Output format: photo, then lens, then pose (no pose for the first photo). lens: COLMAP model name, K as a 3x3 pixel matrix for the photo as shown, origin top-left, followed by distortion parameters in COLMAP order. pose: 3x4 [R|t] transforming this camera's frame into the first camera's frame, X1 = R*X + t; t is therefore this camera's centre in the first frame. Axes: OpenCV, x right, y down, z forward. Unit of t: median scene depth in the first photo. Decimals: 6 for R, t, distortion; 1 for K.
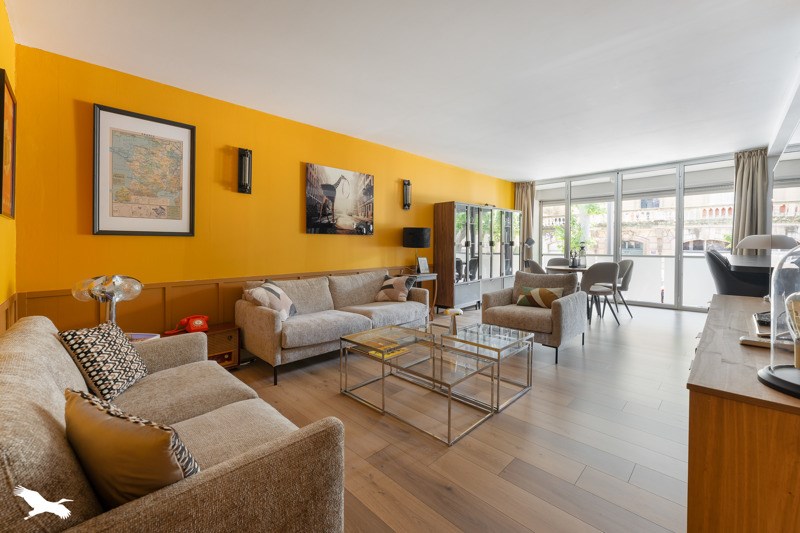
lens RADIAL K [[334.8, 0, 409.1], [0, 334.8, 245.2], [0, 0, 1]] dist [0.000624, 0.000436]
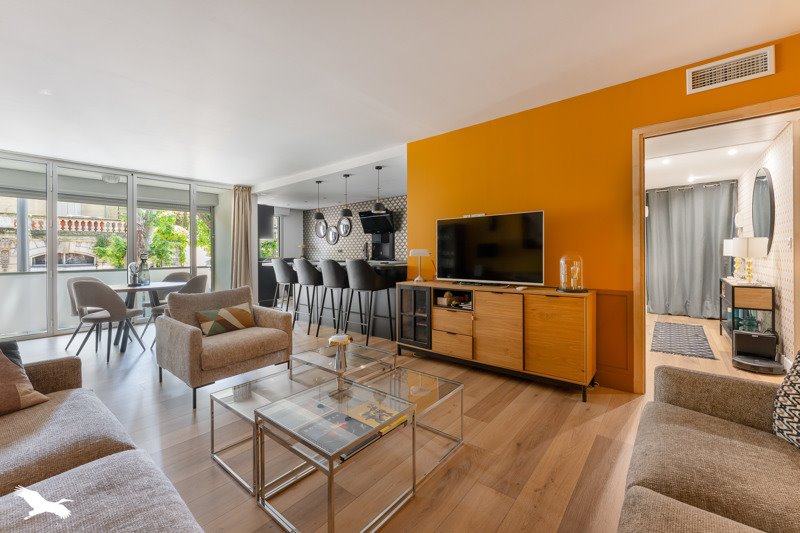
lens RADIAL K [[334.8, 0, 386.7], [0, 334.8, 256.9], [0, 0, 1]] dist [0.000624, 0.000436]
pose [[-0.077684, -0.004160, 0.996969, -0.329839], [0.012204, 0.999912, 0.005123, 0.001158], [-0.996903, 0.012565, -0.077626, 0.474367]]
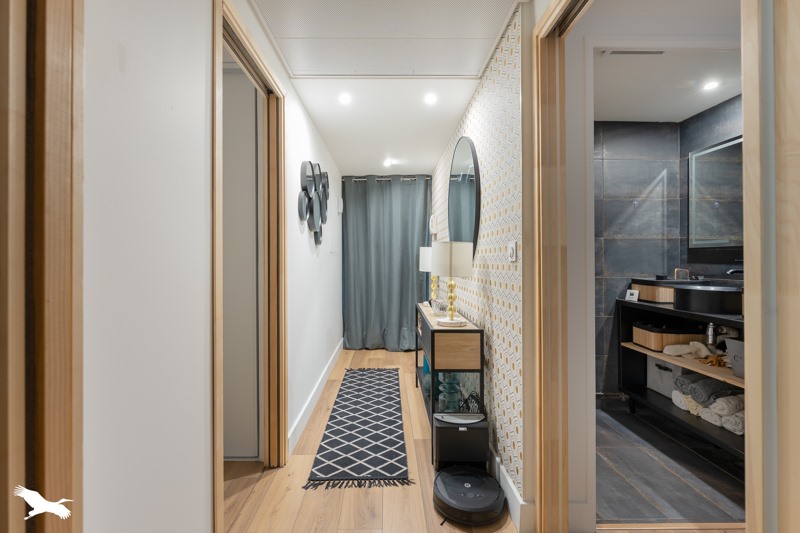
lens RADIAL K [[337.4, 0, 398.4], [0, 337.4, 262.4], [0, 0, 1]] dist [-0.000083, -0.000003]
pose [[-0.723009, 0.001224, 0.690838, -0.208119], [0.004371, 0.999987, 0.002803, -0.000243], [-0.690825, 0.005046, -0.723005, 0.332738]]
